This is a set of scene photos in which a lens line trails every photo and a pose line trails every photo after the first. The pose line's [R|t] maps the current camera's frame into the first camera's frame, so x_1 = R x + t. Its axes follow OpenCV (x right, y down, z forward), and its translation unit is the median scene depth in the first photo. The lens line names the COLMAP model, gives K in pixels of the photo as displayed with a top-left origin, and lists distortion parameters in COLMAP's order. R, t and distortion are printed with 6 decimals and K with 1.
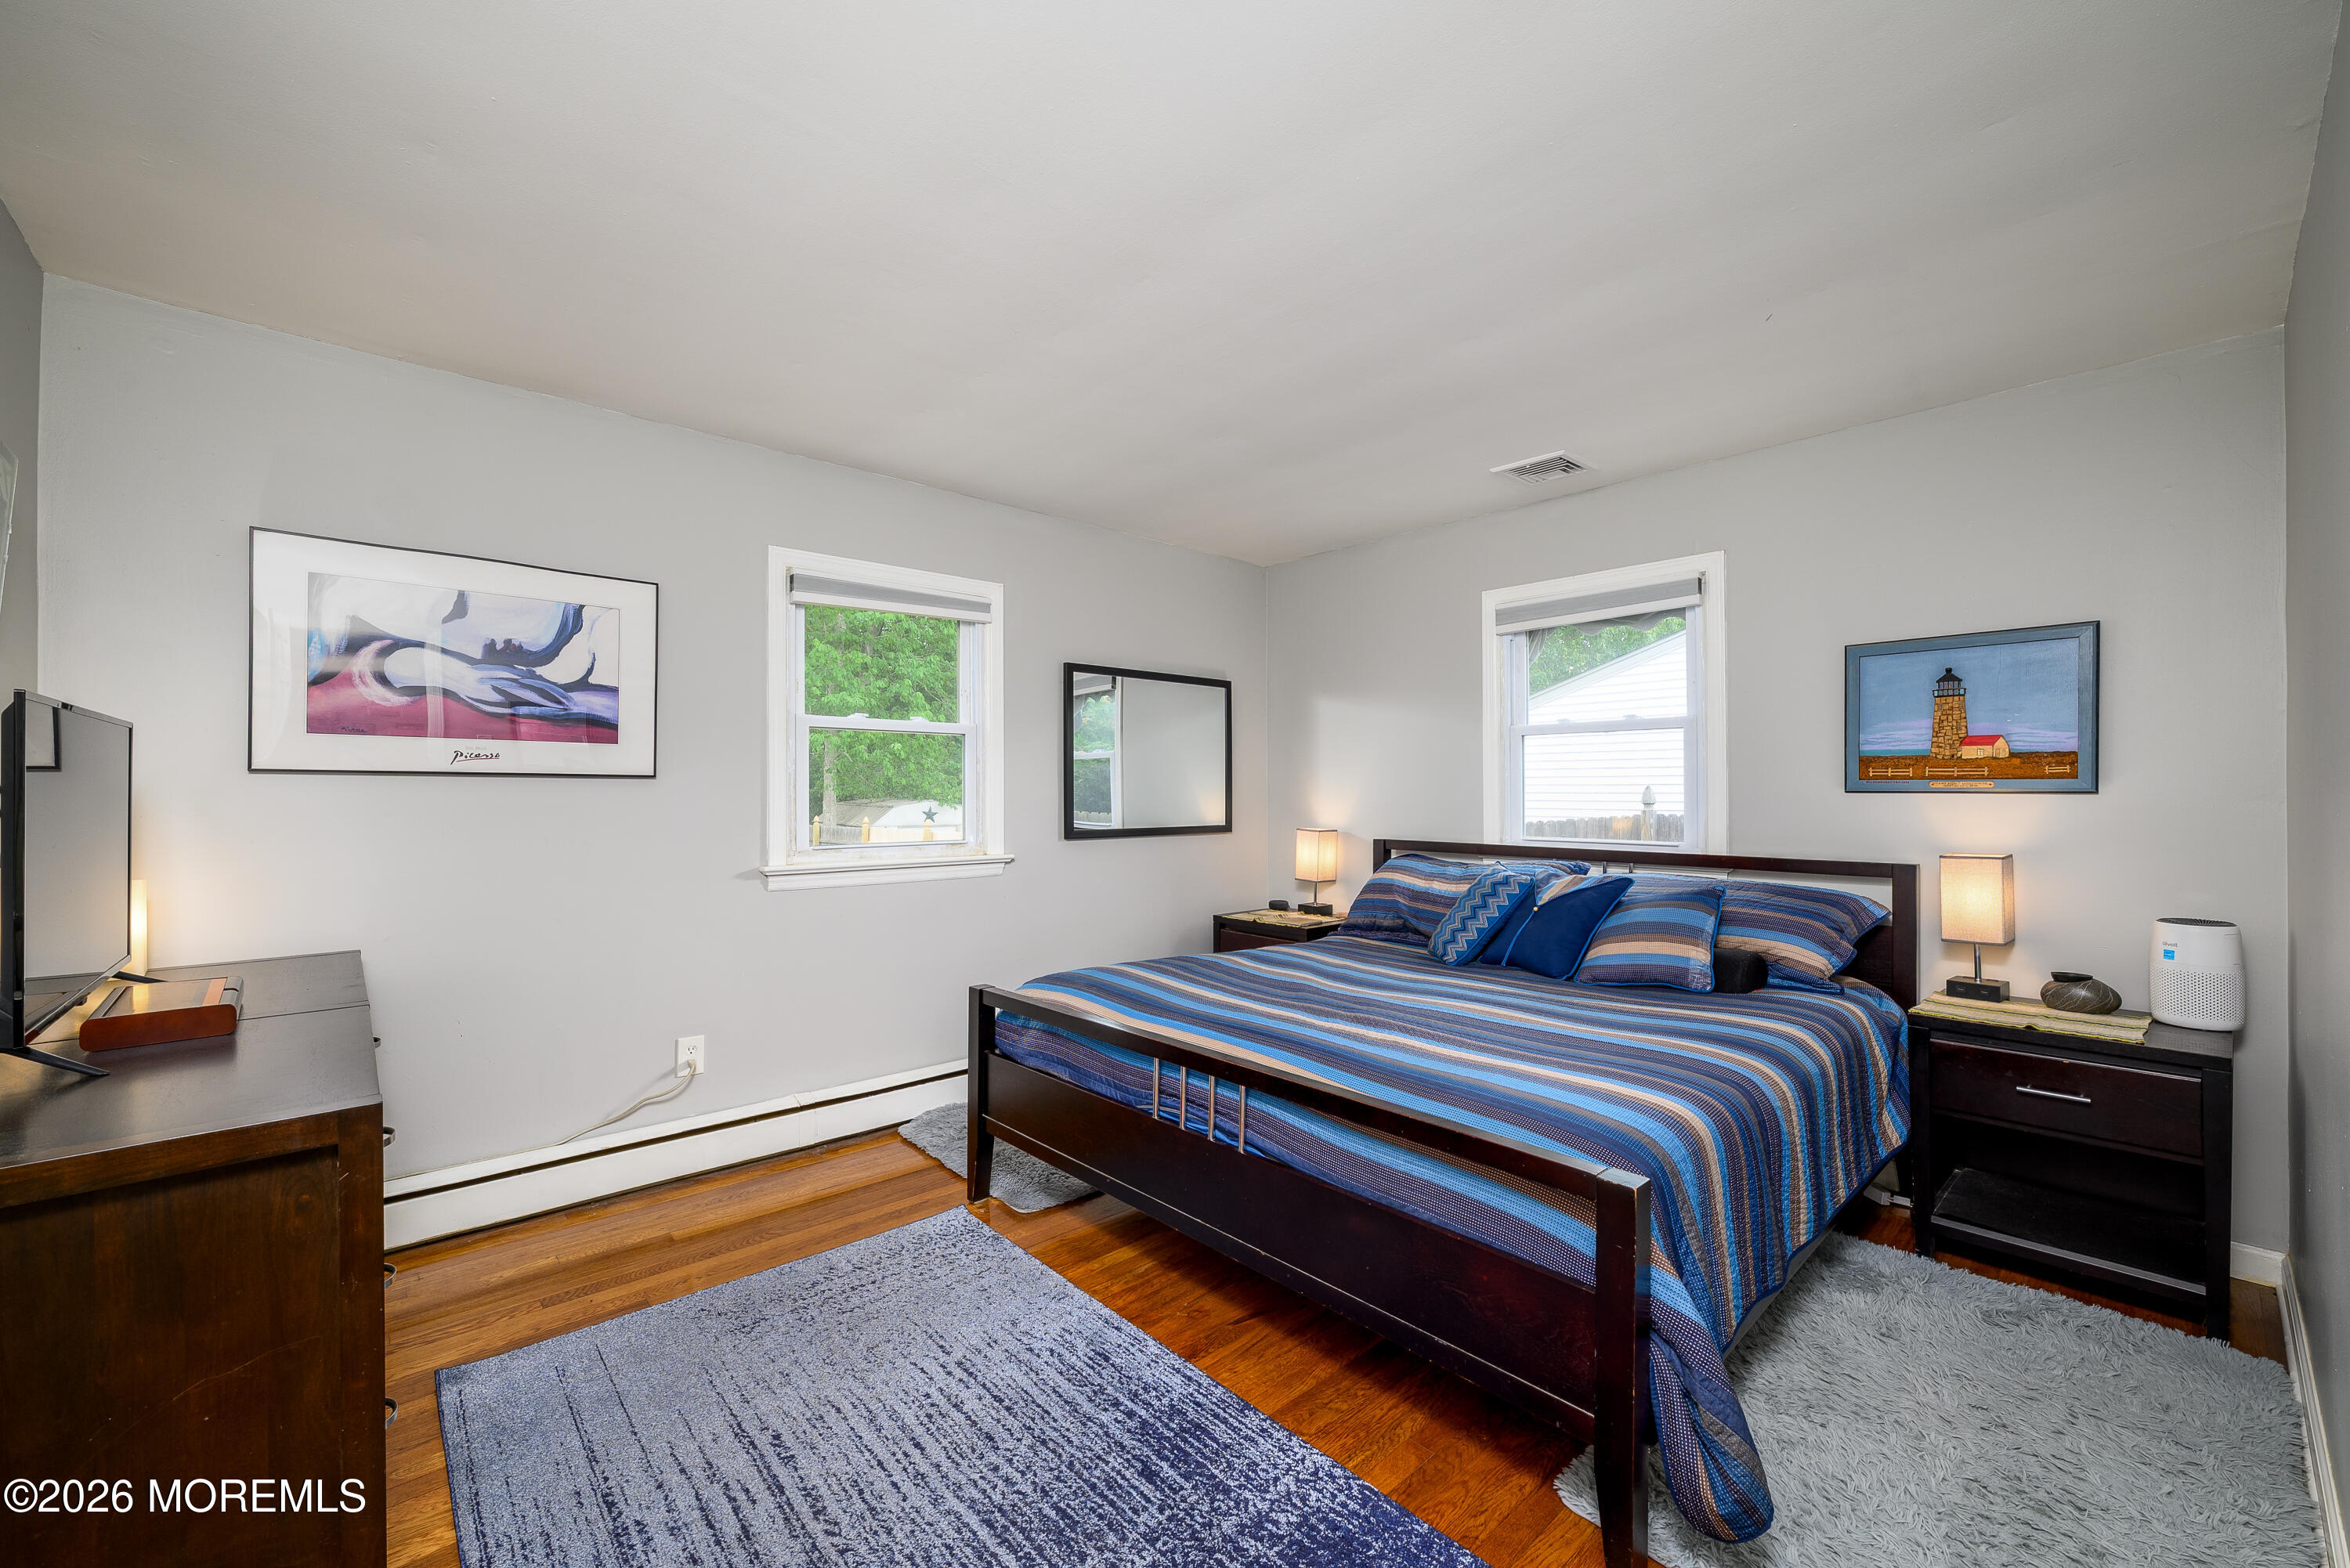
lens RADIAL K [[932.5, 0, 1180.4], [0, 932.5, 788.7], [0, 0, 1]] dist [-0.000067, -0.000078]
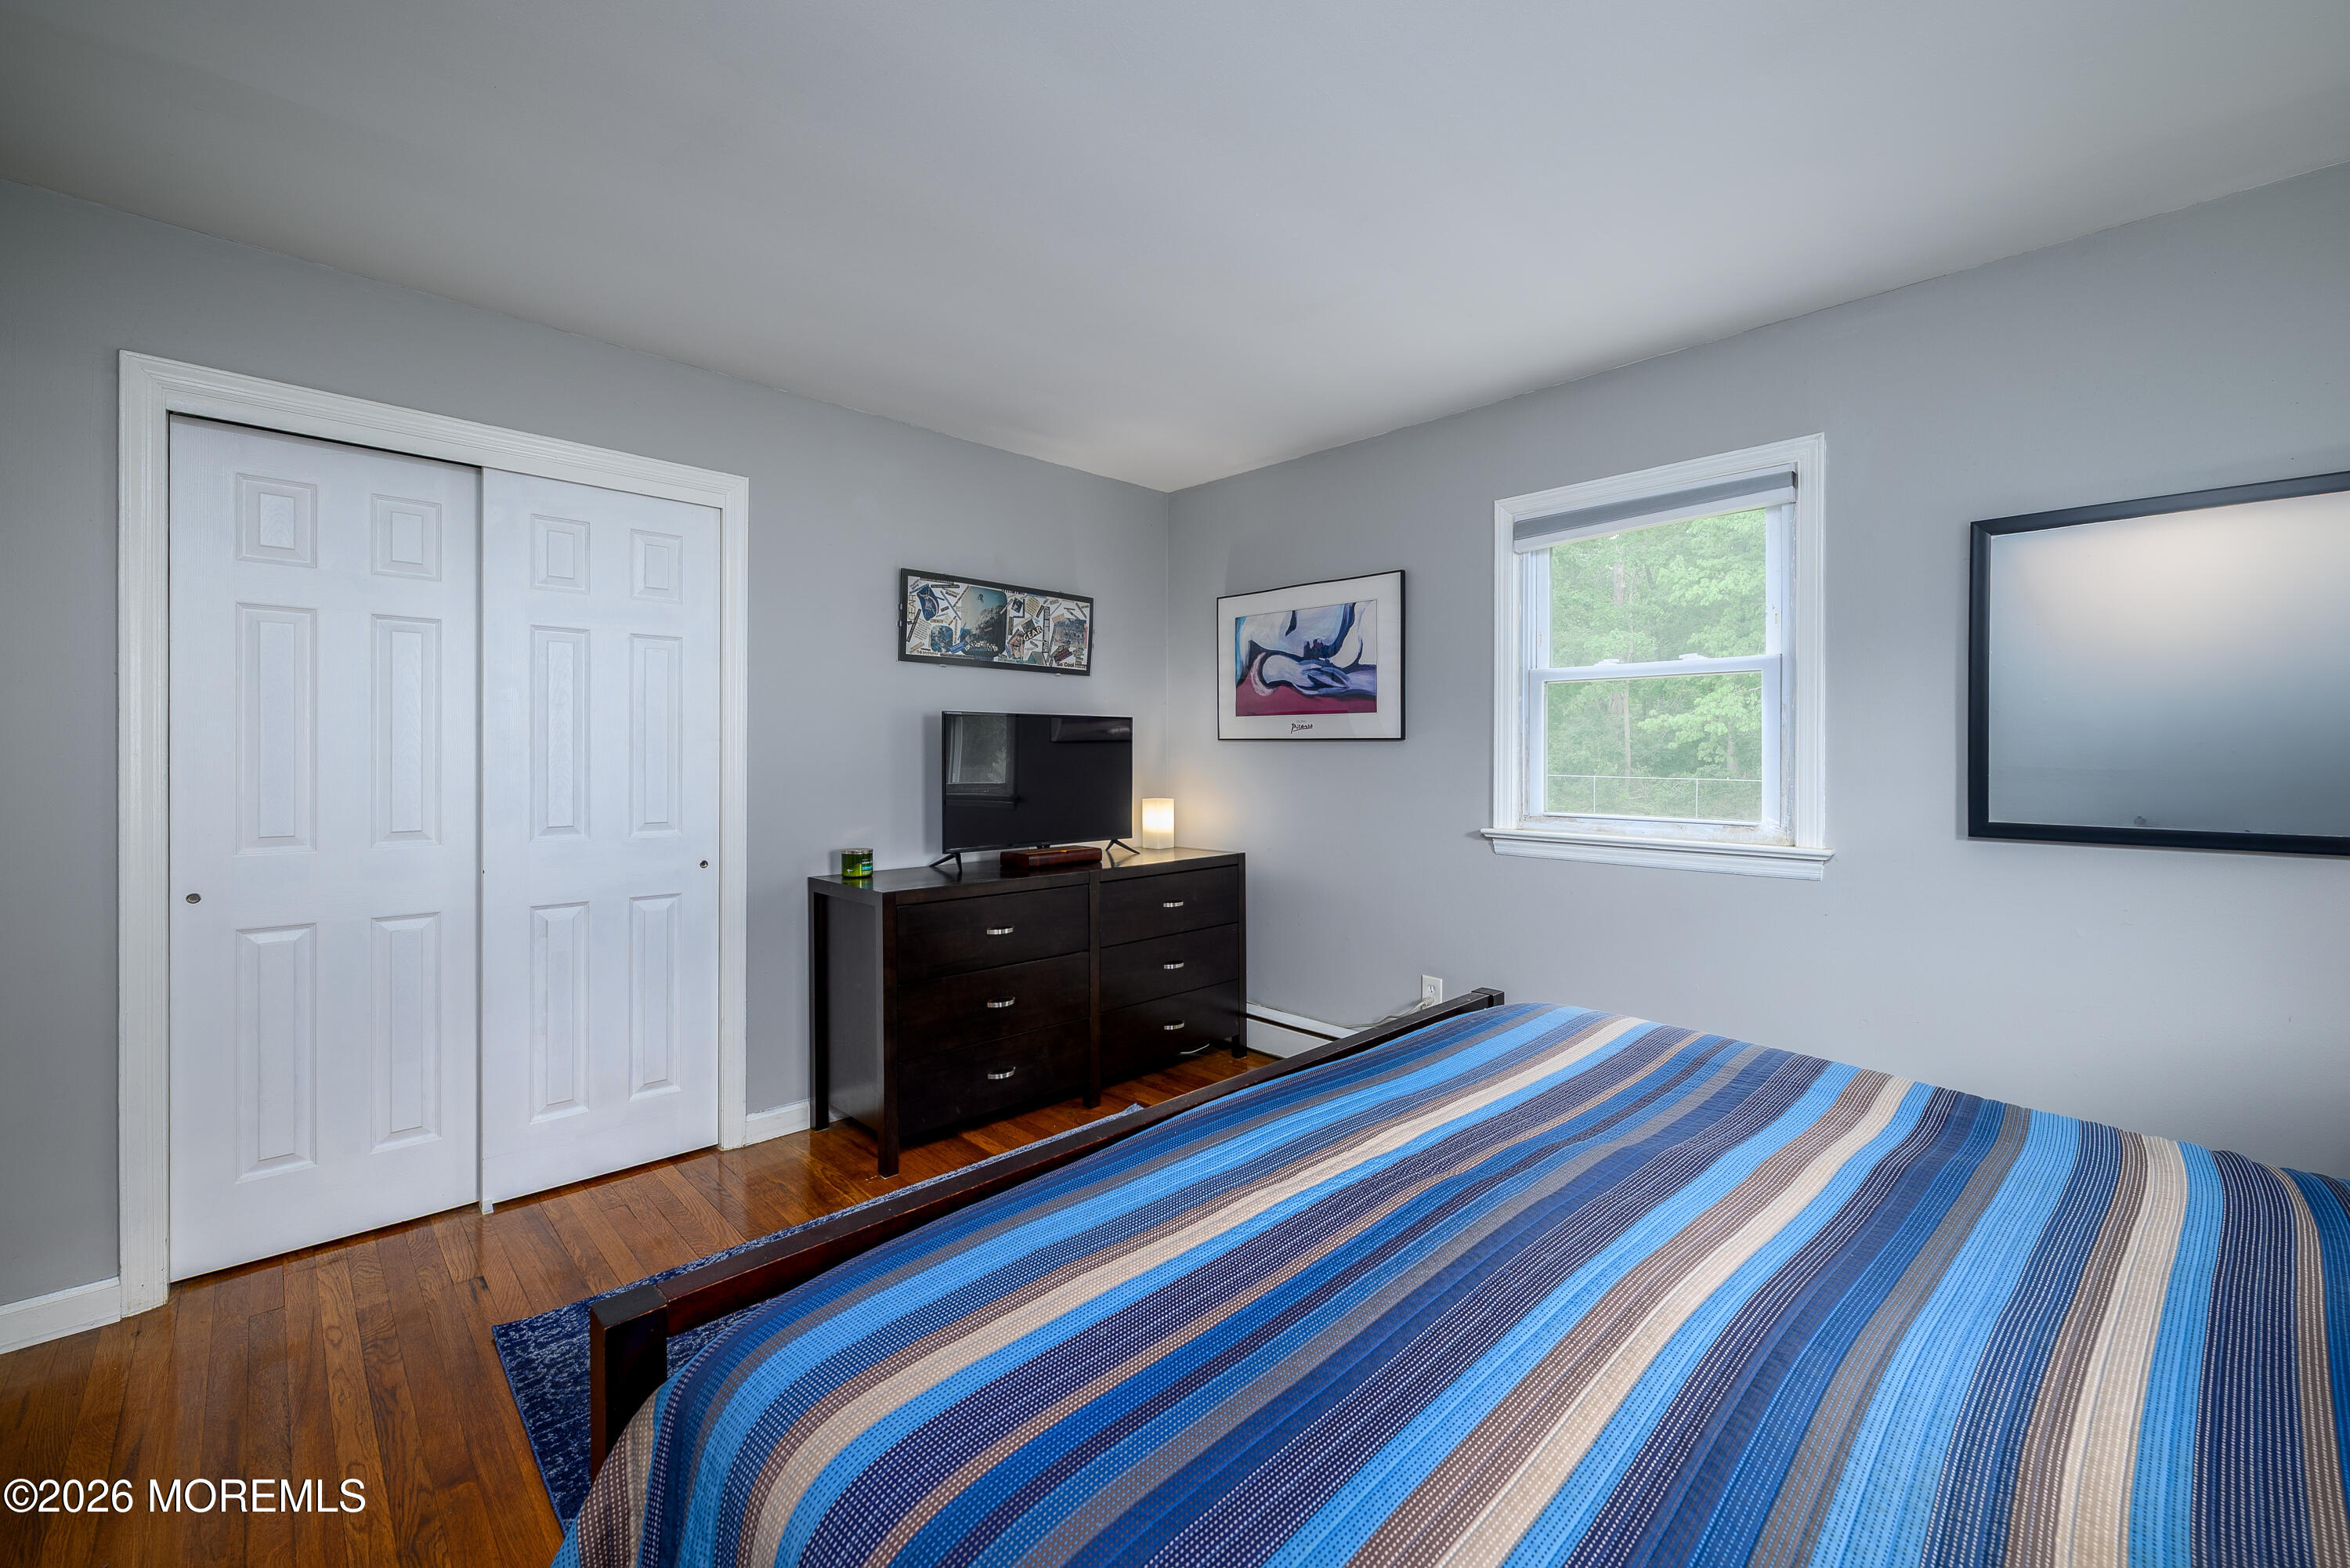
lens RADIAL K [[919.7, 0, 1185.4], [0, 919.7, 759.1], [0, 0, 1]] dist [0.011155, 0.000042]
pose [[0.047025, 0.005940, -0.998876, 0.591617], [0.000340, 0.999982, 0.005963, 0.005015], [0.998894, -0.000620, 0.047023, 0.730477]]
